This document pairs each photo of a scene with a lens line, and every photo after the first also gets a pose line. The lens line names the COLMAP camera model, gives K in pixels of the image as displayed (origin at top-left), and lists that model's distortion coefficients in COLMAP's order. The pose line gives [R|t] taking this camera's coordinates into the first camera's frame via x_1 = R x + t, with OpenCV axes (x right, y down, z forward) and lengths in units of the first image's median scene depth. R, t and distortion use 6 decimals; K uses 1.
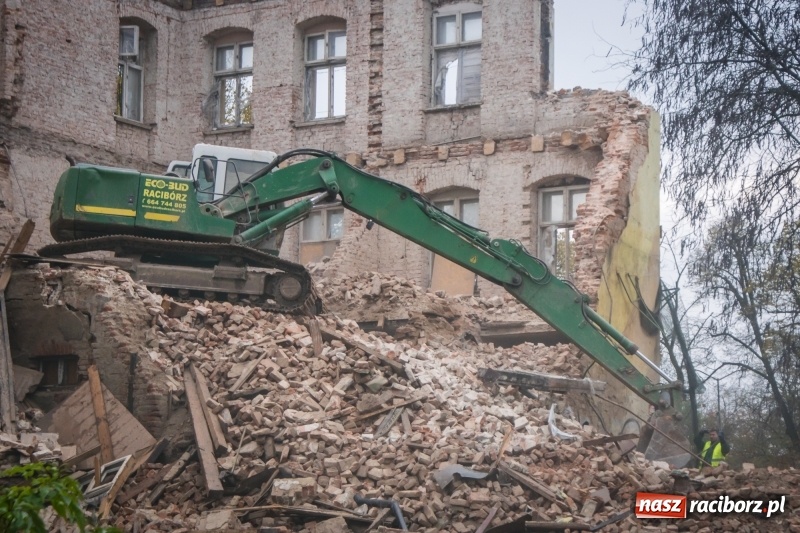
lens RADIAL K [[2285.3, 0, 400.7], [0, 2285.3, 266.8], [0, 0, 1]] dist [0.088672, 0.491297]
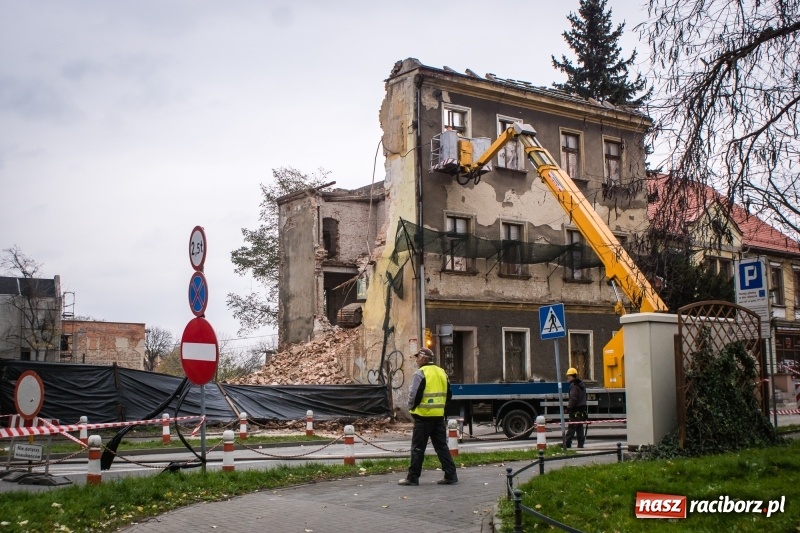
lens RADIAL K [[918.3, 0, 395.2], [0, 918.3, 275.9], [0, 0, 1]] dist [-0.099191, 0.055953]
pose [[-0.393447, -0.118741, -0.911647, 0.732935], [0.140751, 0.972154, -0.187367, 0.137310], [0.908509, -0.202034, -0.365778, 1.209611]]
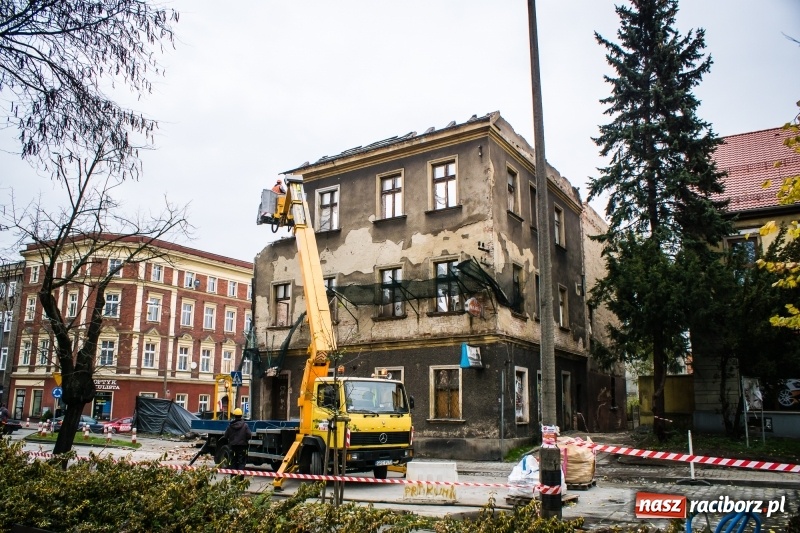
lens RADIAL K [[631.1, 0, 389.4], [0, 631.1, 276.6], [0, 0, 1]] dist [-0.137242, 0.001403]
pose [[-0.999613, -0.008844, 0.026381, -0.044582], [-0.017201, 0.941680, -0.336069, 0.165522], [-0.021870, -0.336392, -0.941468, 1.582773]]
